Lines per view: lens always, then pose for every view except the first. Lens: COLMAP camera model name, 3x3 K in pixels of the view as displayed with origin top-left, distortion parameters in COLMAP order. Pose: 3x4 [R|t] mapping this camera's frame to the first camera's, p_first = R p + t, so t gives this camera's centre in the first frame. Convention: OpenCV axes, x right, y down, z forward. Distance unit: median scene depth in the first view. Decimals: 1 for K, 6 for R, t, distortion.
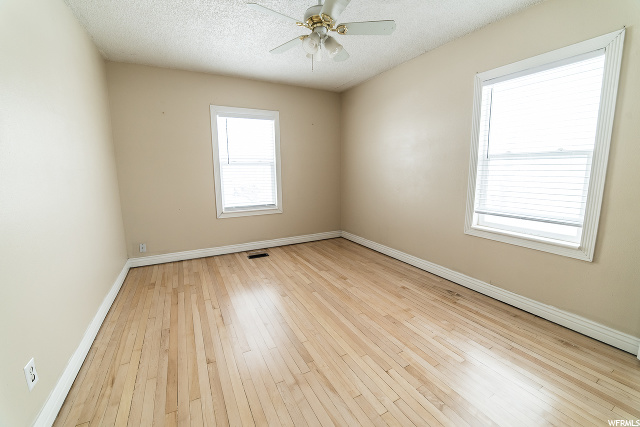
lens RADIAL K [[269.8, 0, 321.8], [0, 269.8, 211.7], [0, 0, 1]] dist [-0.013615, 0.003247]
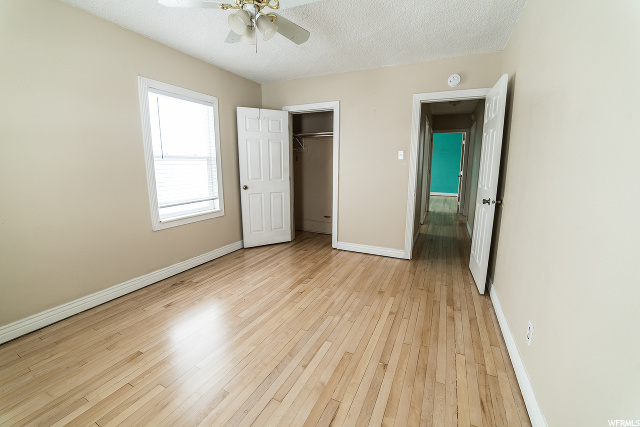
lens RADIAL K [[269.8, 0, 322.4], [0, 269.8, 212.3], [0, 0, 1]] dist [-0.013615, 0.003247]
pose [[-0.602934, -0.122897, 0.788268, -0.651376], [0.135779, 0.957841, 0.253190, -0.157842], [-0.786152, 0.259687, -0.560828, 1.050024]]
